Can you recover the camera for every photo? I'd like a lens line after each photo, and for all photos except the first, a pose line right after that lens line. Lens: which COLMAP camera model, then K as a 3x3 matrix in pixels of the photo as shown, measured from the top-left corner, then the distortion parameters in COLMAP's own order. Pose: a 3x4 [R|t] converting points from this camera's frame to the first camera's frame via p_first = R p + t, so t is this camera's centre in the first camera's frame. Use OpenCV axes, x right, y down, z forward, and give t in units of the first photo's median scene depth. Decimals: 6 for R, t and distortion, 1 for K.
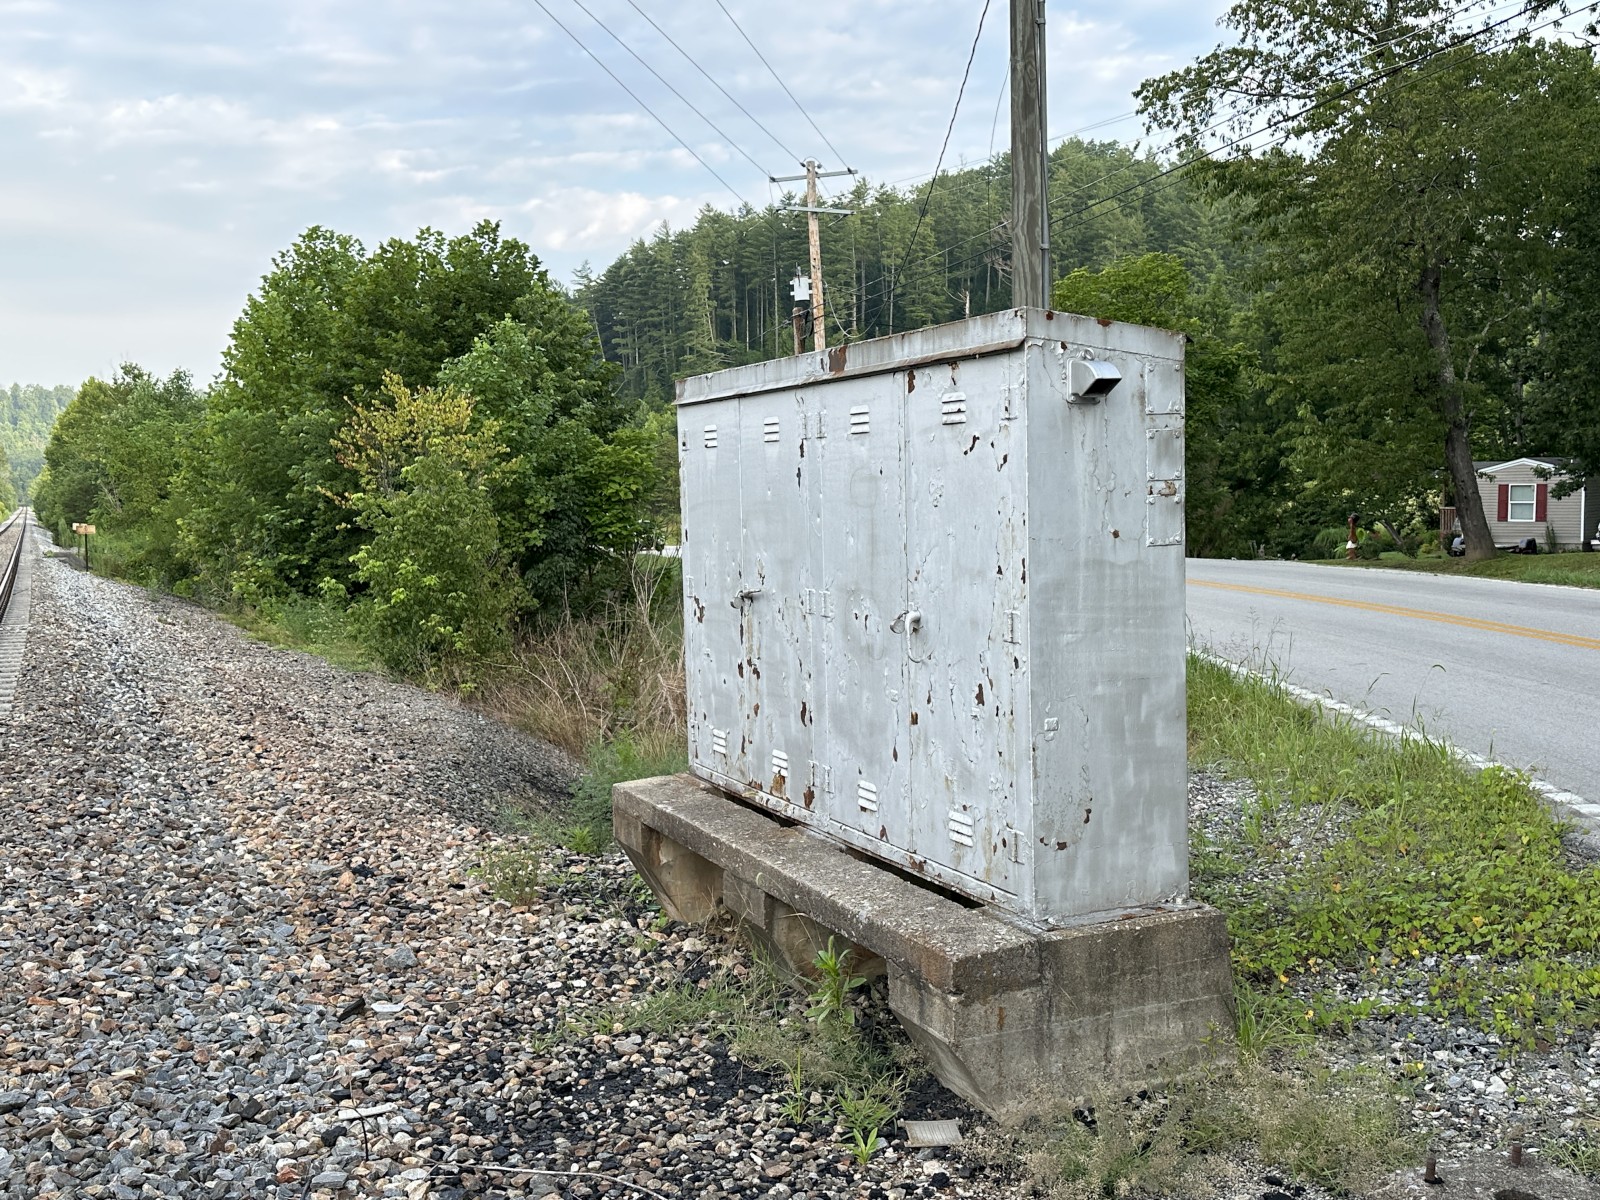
lens RADIAL K [[1571.6, 0, 804.1], [0, 1571.6, 608.5], [0, 0, 1]] dist [0.106881, 0.000000]
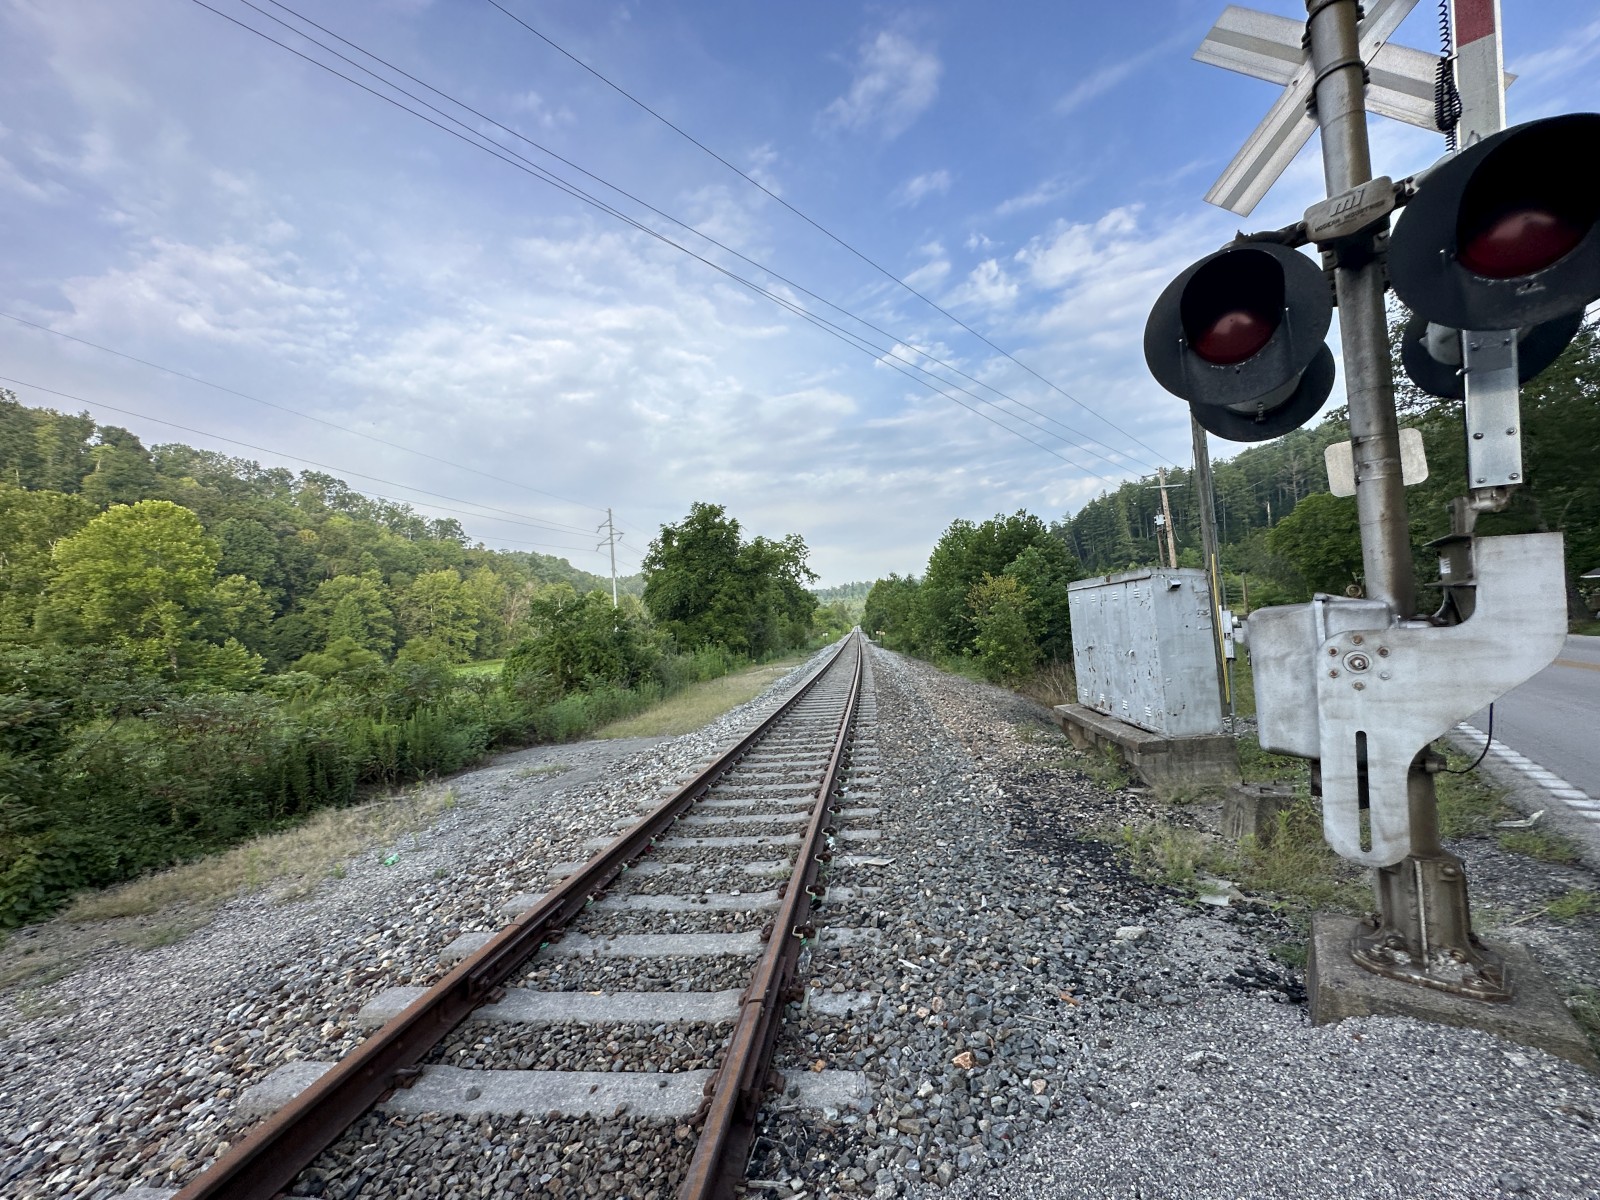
lens RADIAL K [[643.0, 0, 798.2], [0, 643.0, 608.1], [0, 0, 1]] dist [-0.001356, 0.000071]
pose [[0.855355, -0.054917, -0.515124, 0.027720], [0.012271, 0.996234, -0.085832, 0.003558], [0.517898, 0.067096, 0.852807, -0.096976]]
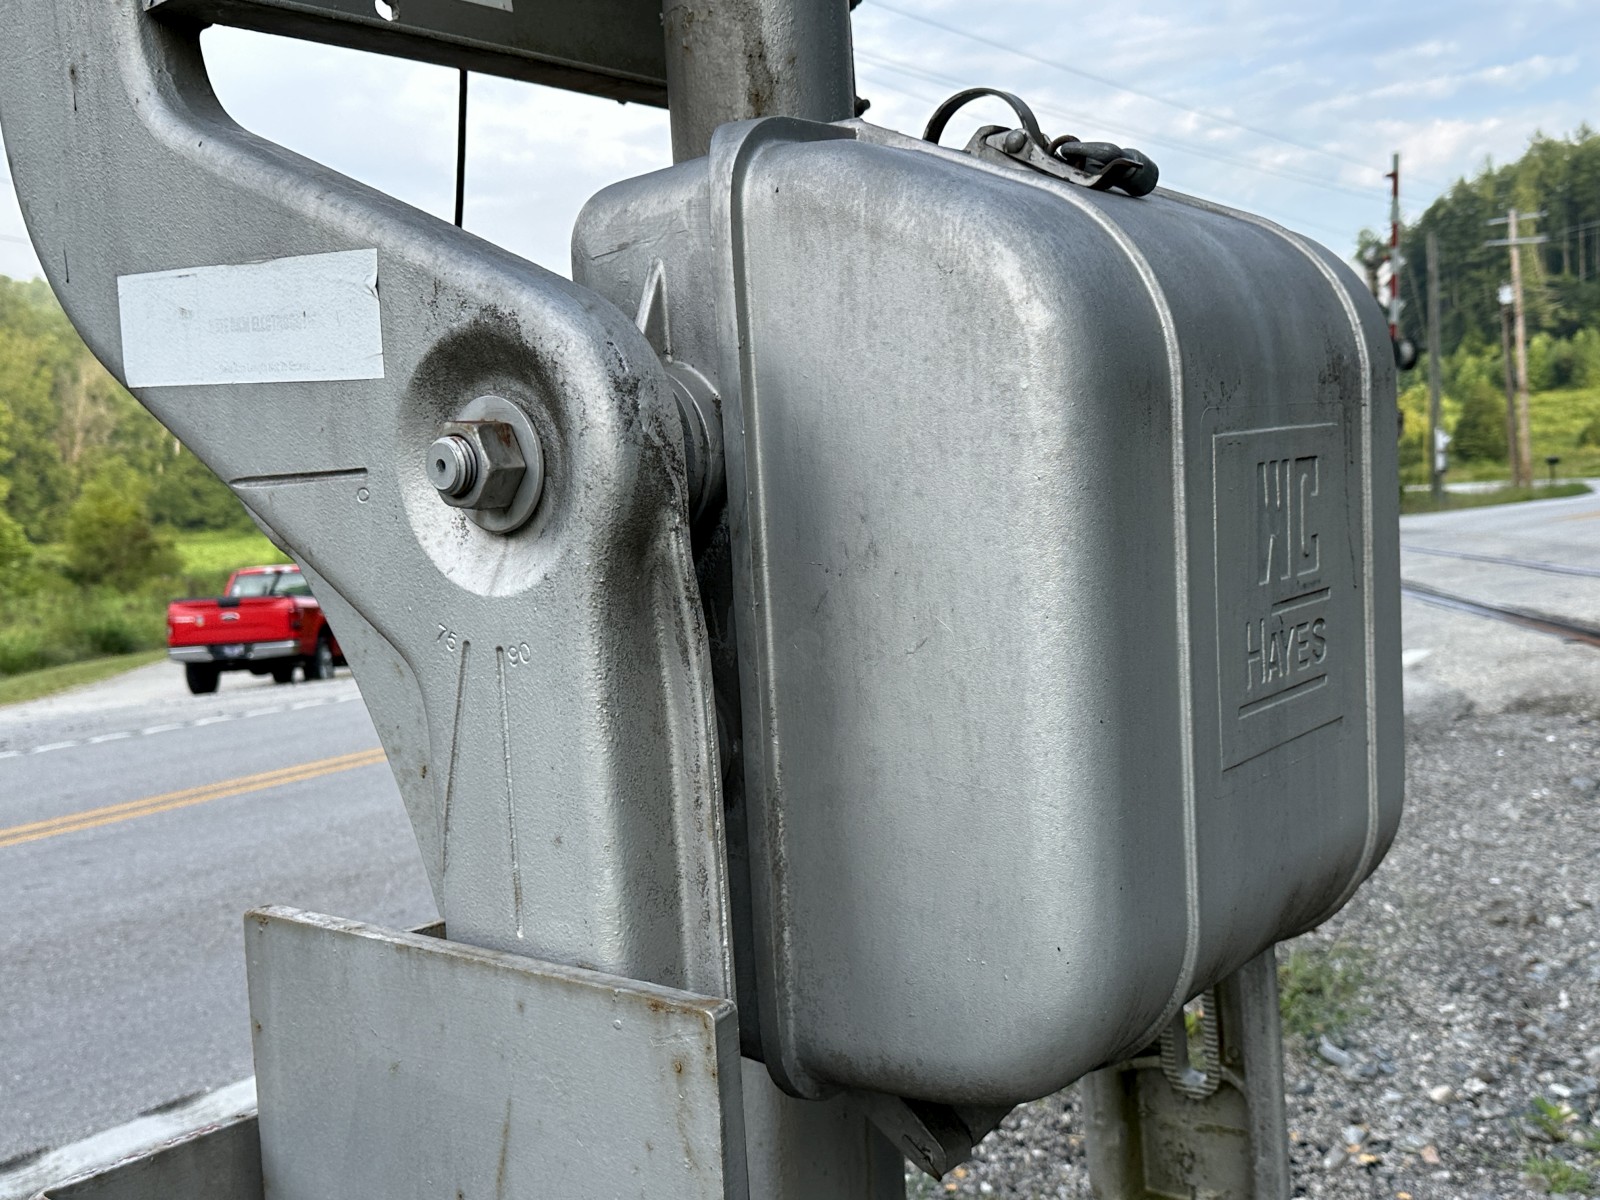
lens RADIAL K [[1644.3, 0, 797.0], [0, 1644.3, 599.5], [0, 0, 1]] dist [0.023906, 0.000000]
pose [[0.880046, 0.004428, -0.474868, 0.169825], [0.003956, 0.999853, 0.016654, 0.048134], [0.474872, -0.016535, 0.879899, -0.707138]]
